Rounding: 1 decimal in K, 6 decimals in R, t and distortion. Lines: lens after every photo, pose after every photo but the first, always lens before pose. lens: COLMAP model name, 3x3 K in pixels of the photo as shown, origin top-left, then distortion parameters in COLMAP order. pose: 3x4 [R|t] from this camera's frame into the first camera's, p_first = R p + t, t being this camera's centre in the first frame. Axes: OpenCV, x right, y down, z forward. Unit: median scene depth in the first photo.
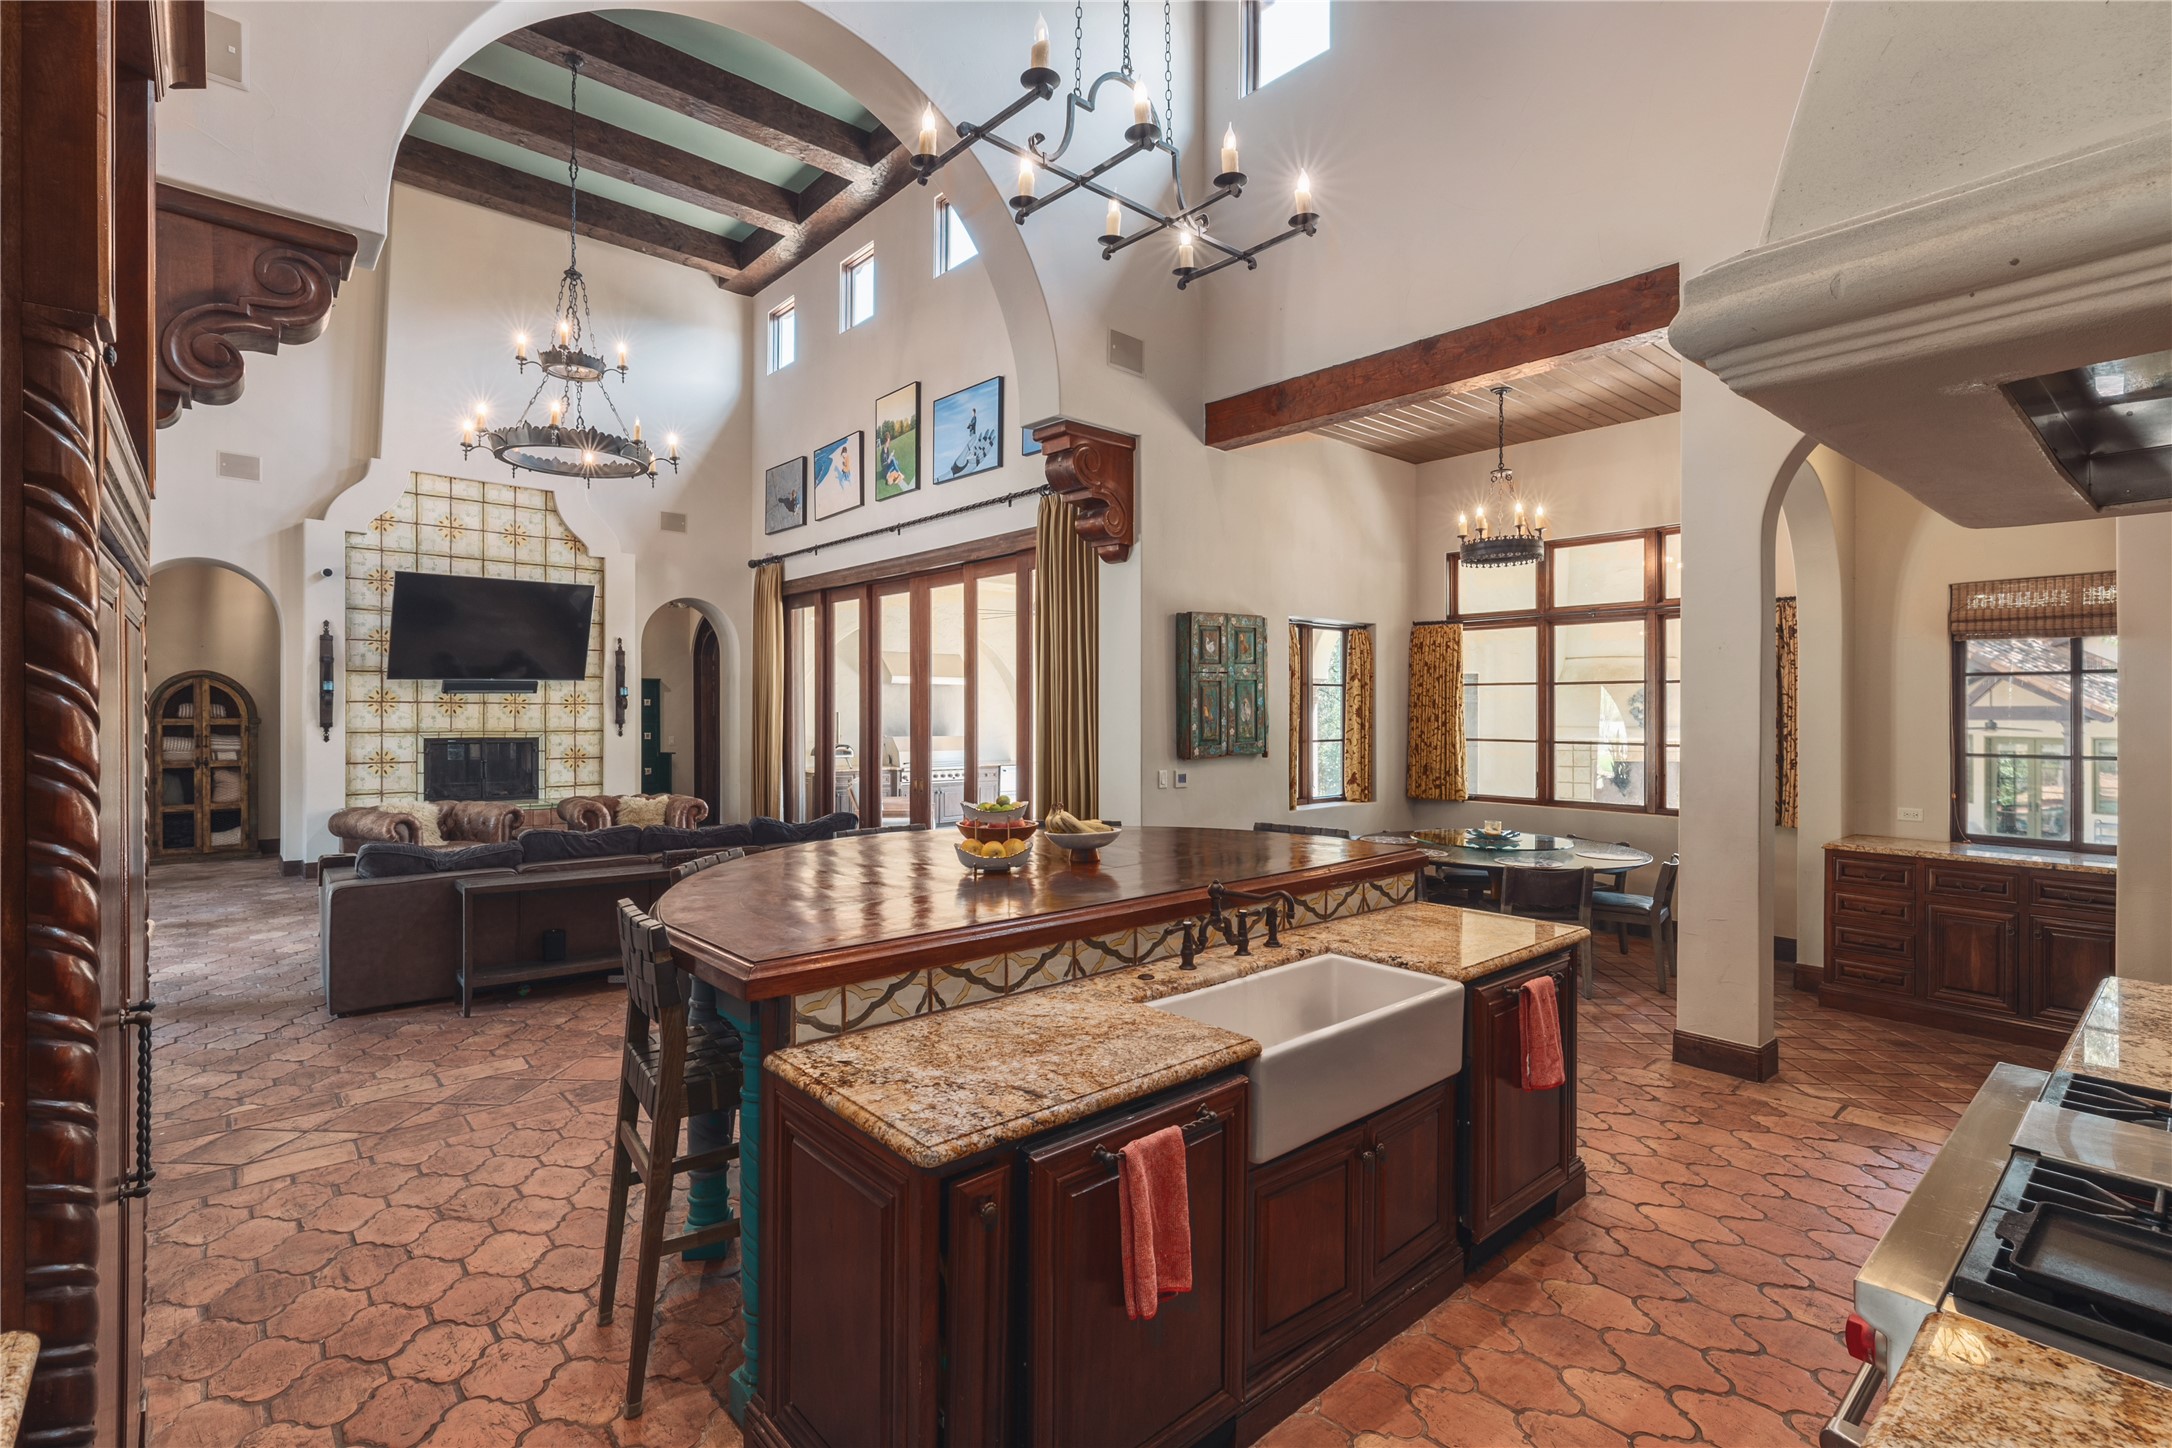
lens RADIAL K [[1000.6, 0, 1081.9], [0, 1000.6, 716.3], [0, 0, 1]] dist [0.000432, 0.000033]
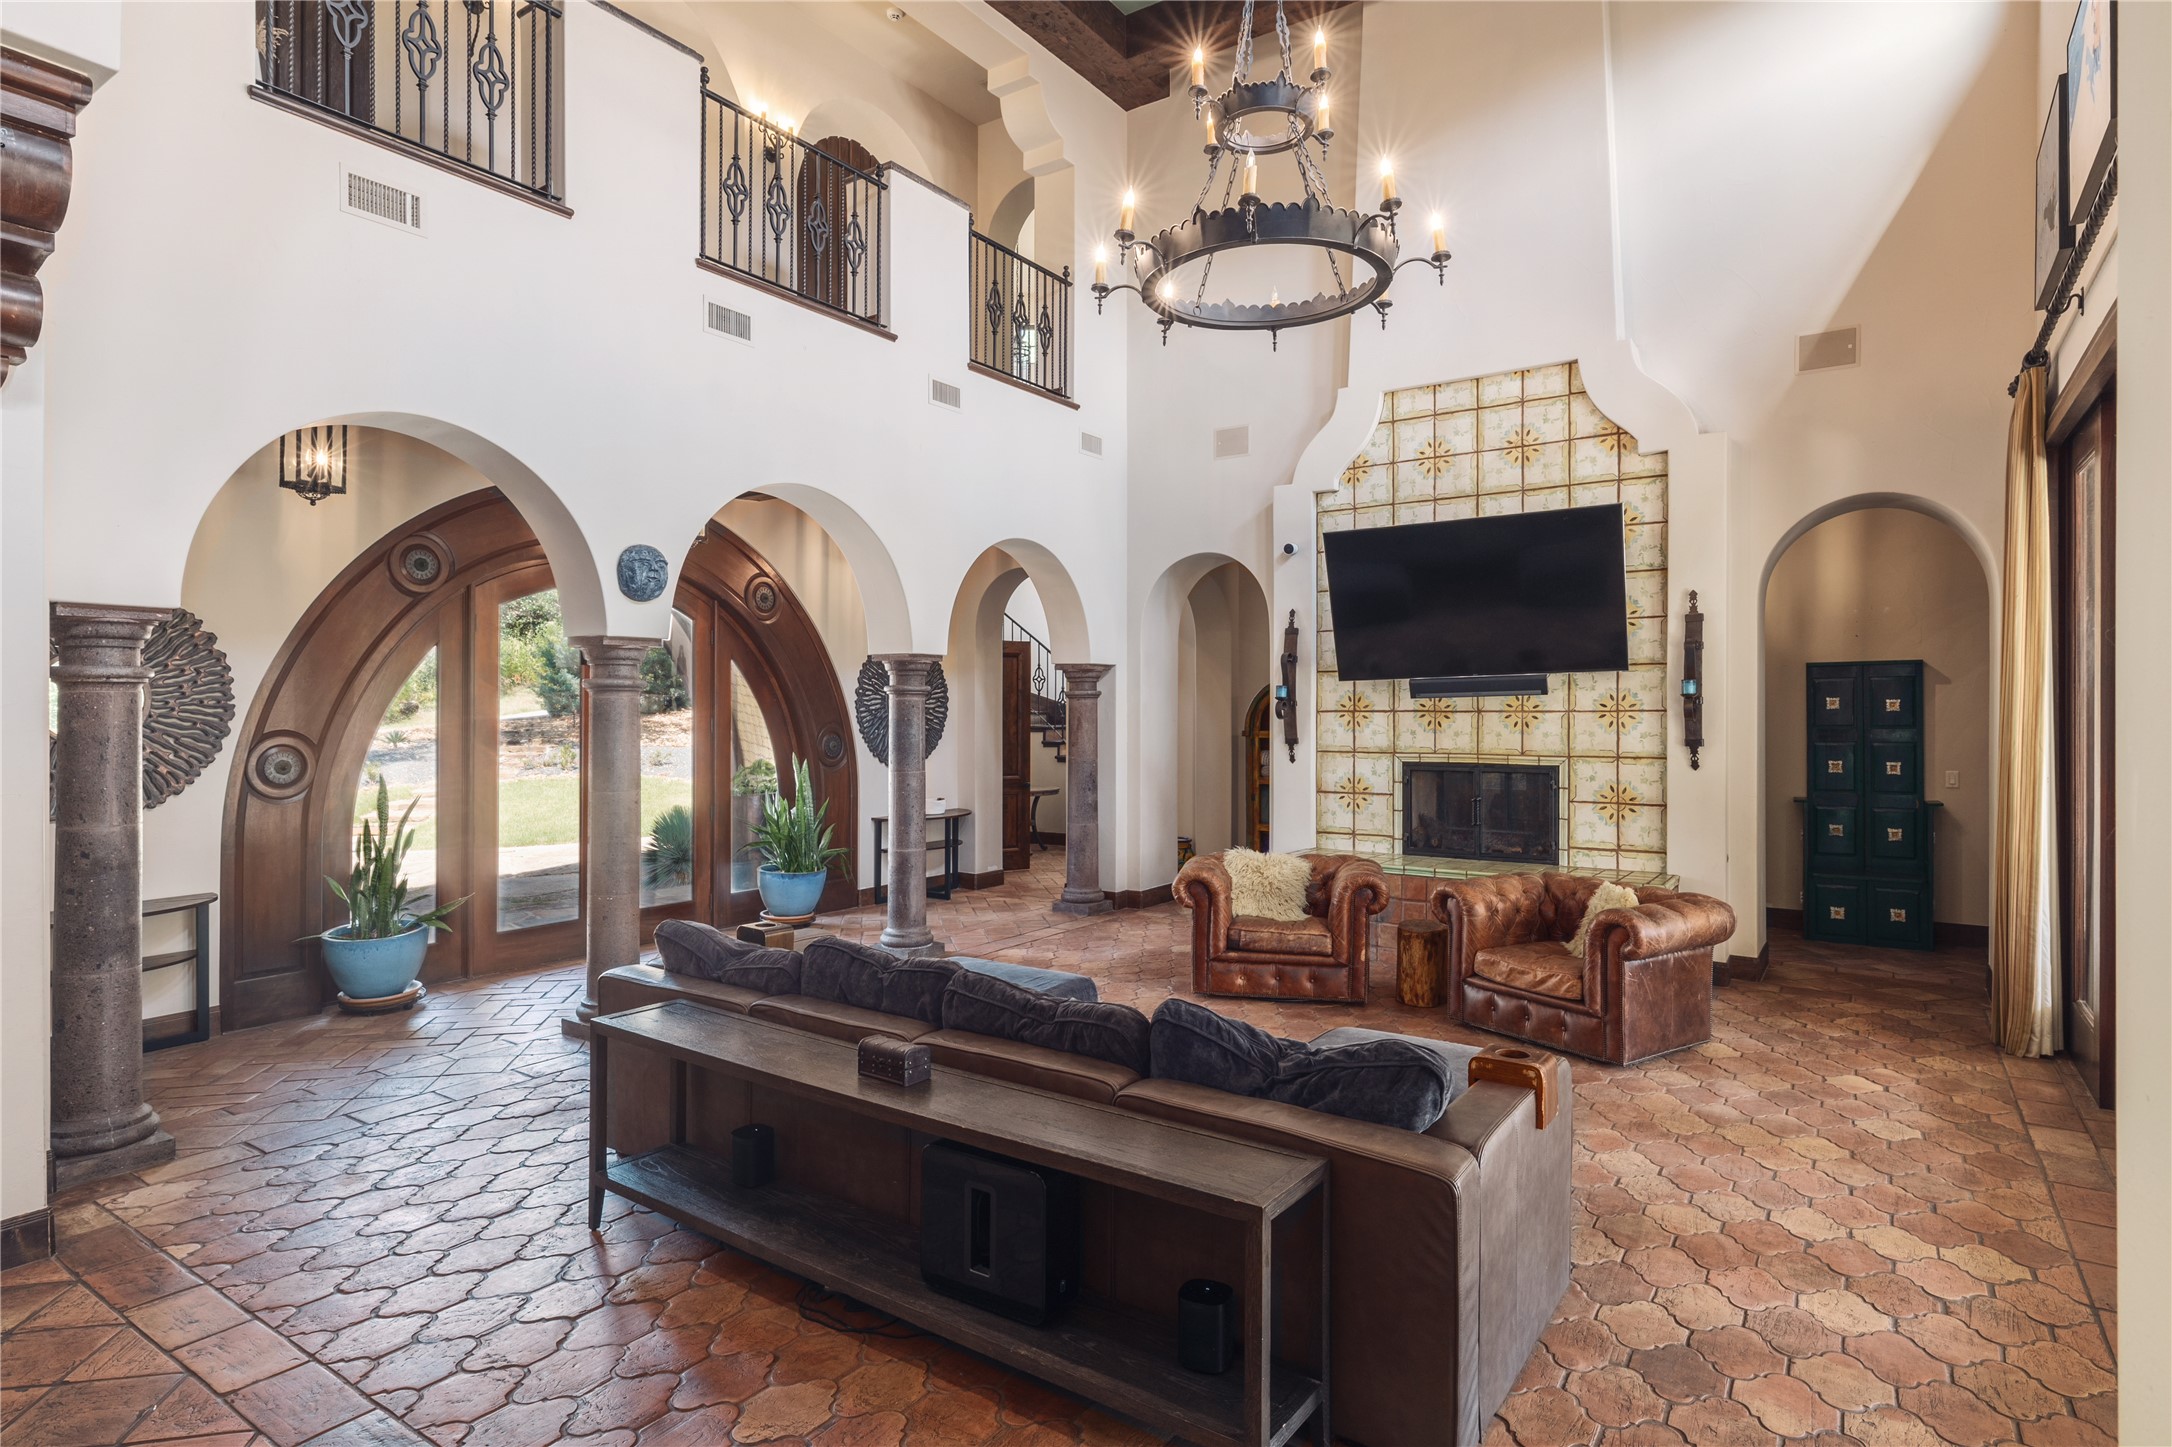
lens RADIAL K [[1123.6, 0, 1081.4], [0, 1123.6, 718.9], [0, 0, 1]] dist [-0.000965, -0.000317]
pose [[0.234403, -0.002289, -0.972137, 0.063462], [-0.001625, 0.999995, -0.002746, -0.005846], [0.972138, 0.002224, 0.234399, 0.565409]]
